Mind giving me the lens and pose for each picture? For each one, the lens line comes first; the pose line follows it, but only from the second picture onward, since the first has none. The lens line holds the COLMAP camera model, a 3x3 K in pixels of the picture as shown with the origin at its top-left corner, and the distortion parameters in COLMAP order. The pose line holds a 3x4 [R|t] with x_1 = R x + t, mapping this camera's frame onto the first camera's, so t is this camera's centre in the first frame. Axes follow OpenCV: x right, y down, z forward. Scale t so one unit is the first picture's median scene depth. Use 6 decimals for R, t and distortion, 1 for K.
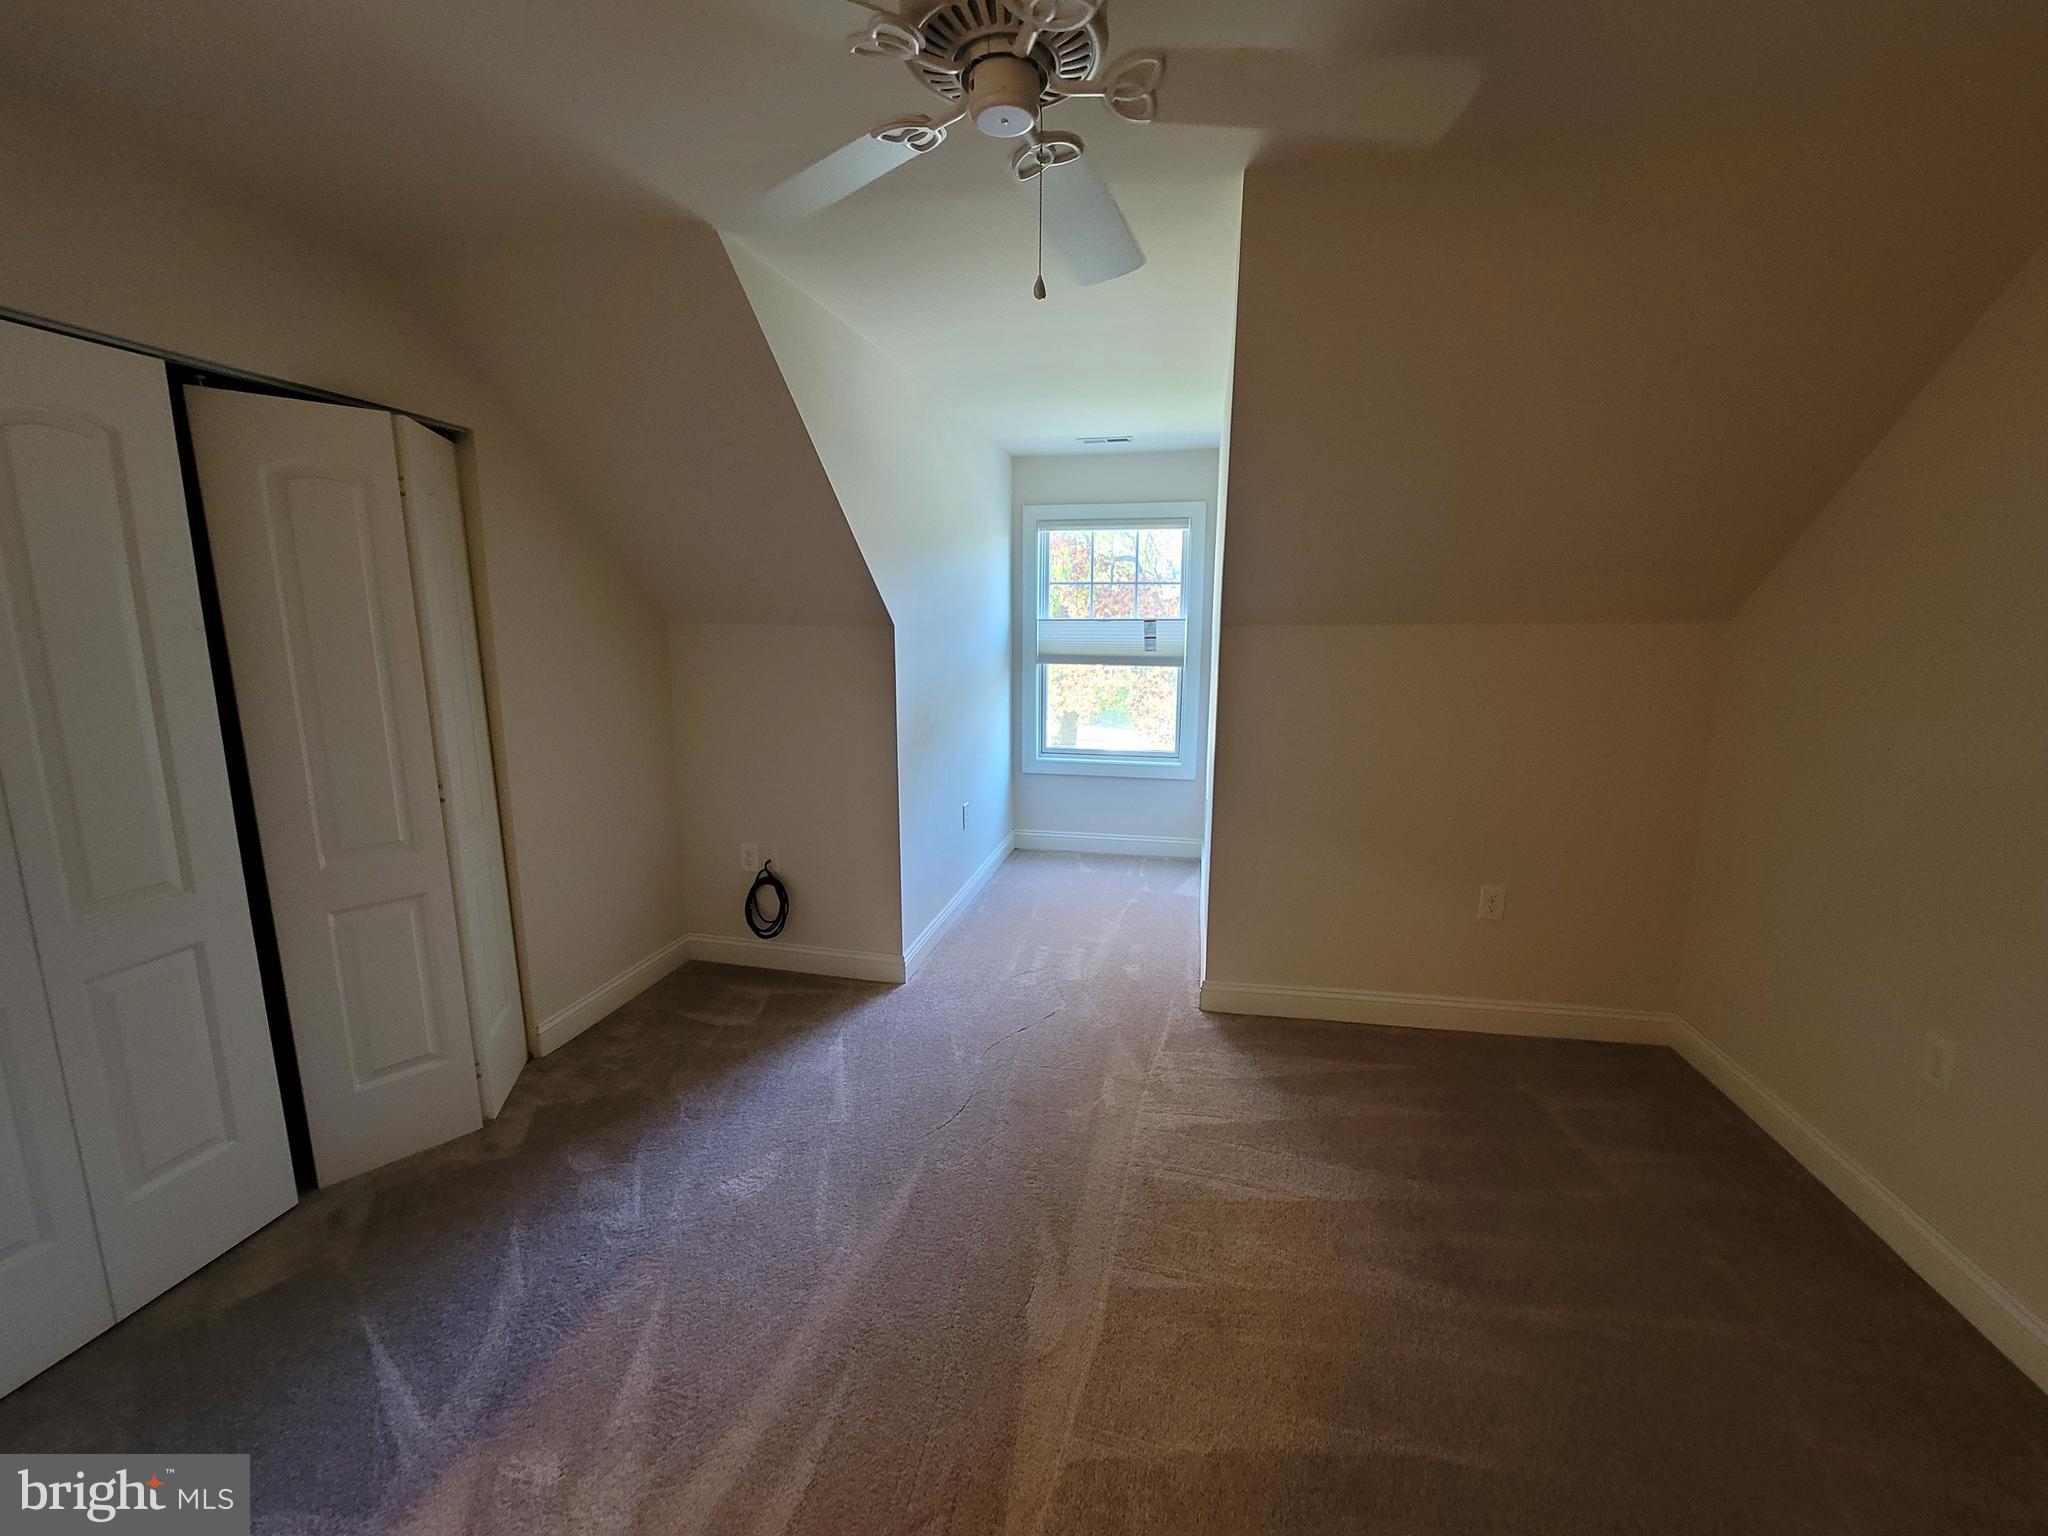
lens RADIAL K [[834.9, 0, 1022.7], [0, 834.9, 755.9], [0, 0, 1]] dist [-0.006431, 0.000673]
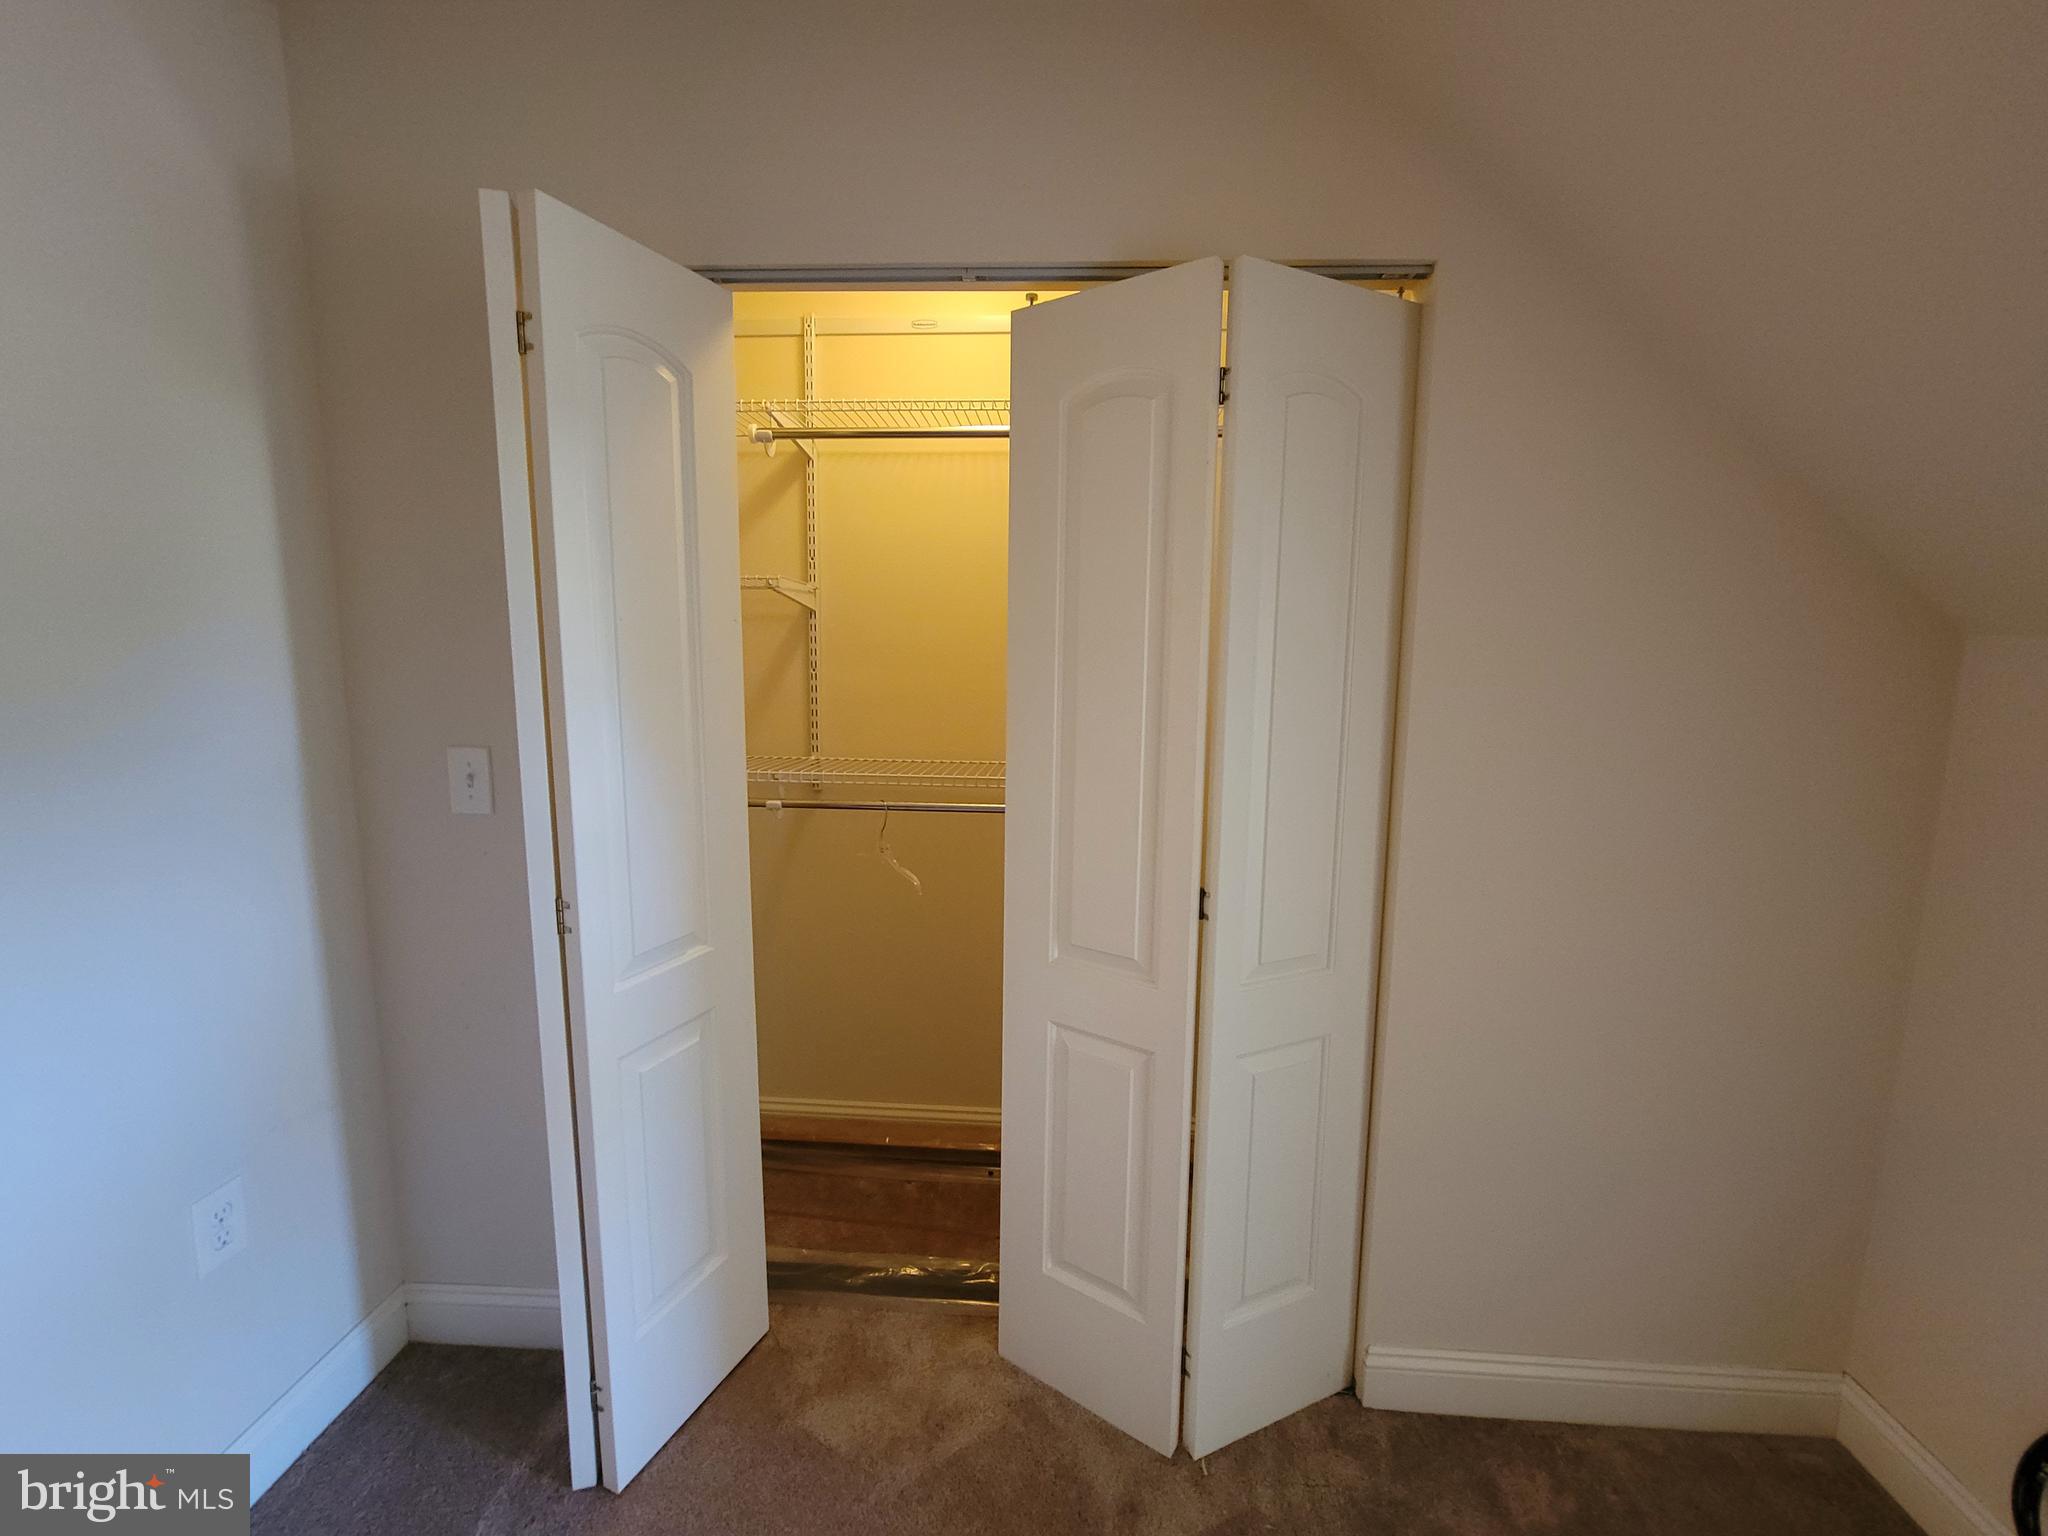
lens RADIAL K [[834.9, 0, 1022.7], [0, 834.9, 755.9], [0, 0, 1]] dist [-0.006431, 0.000673]
pose [[0.145059, 0.134693, -0.980212, -0.130780], [-0.178645, 0.977974, 0.107948, -0.087605], [0.973162, 0.159452, 0.165926, 0.657240]]
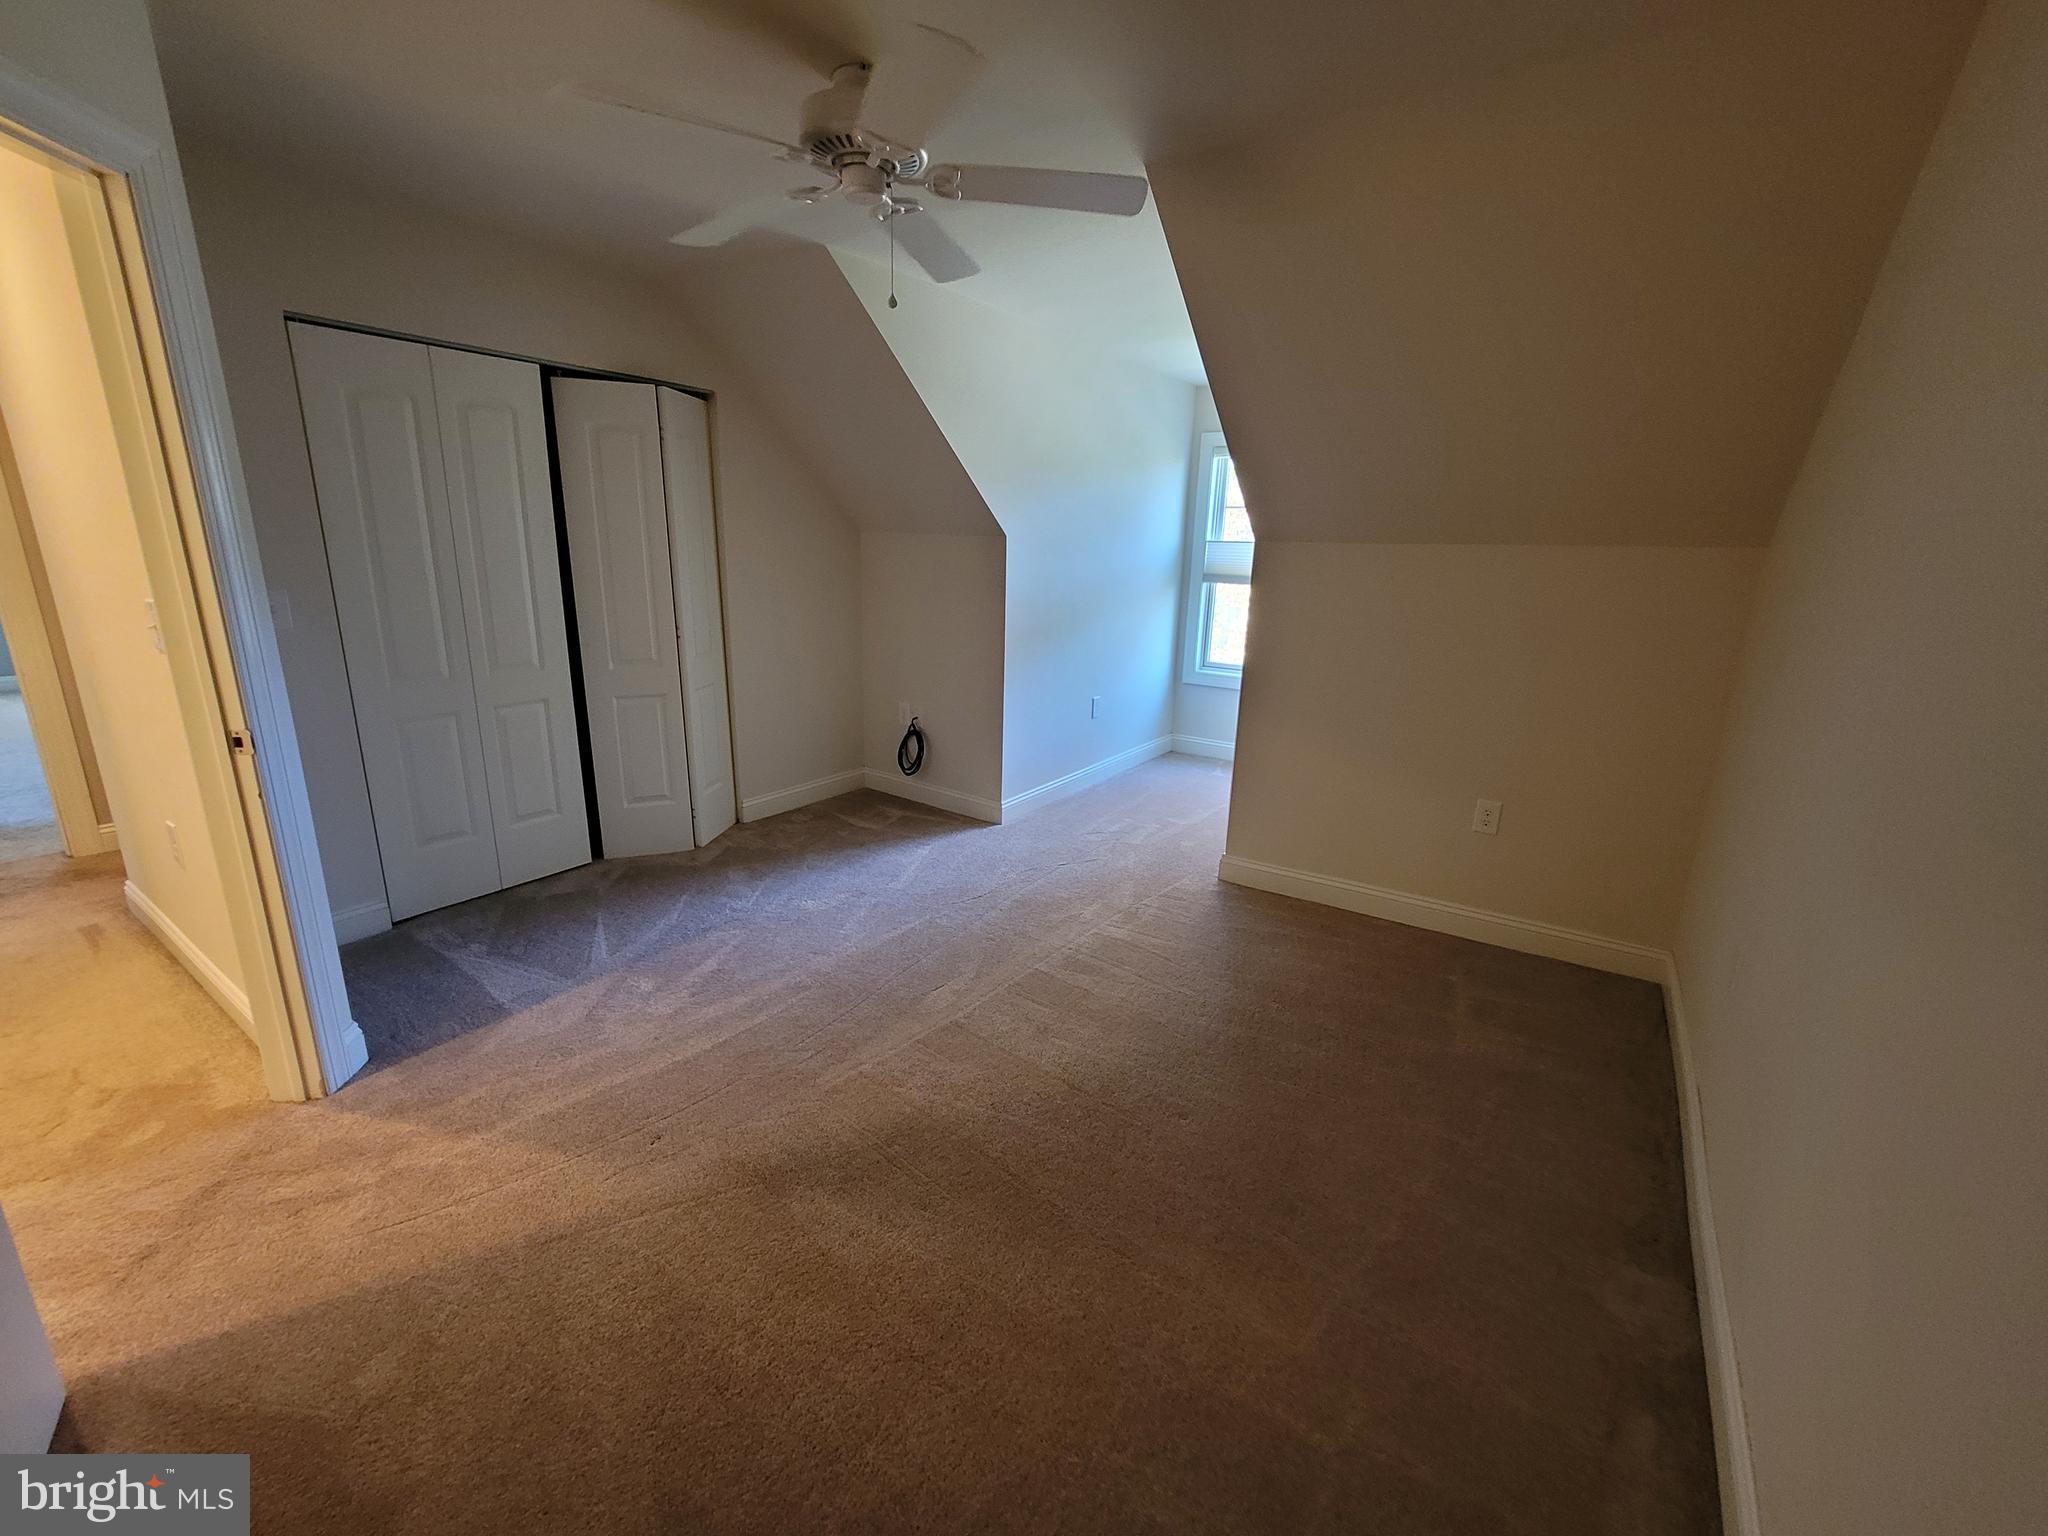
lens RADIAL K [[834.9, 0, 1022.7], [0, 834.9, 755.9], [0, 0, 1]] dist [-0.006431, 0.000673]
pose [[0.923511, 0.119344, -0.364534, 0.439605], [-0.089345, 0.991153, 0.098145, 0.054974], [0.373022, -0.058068, 0.926003, -0.201537]]
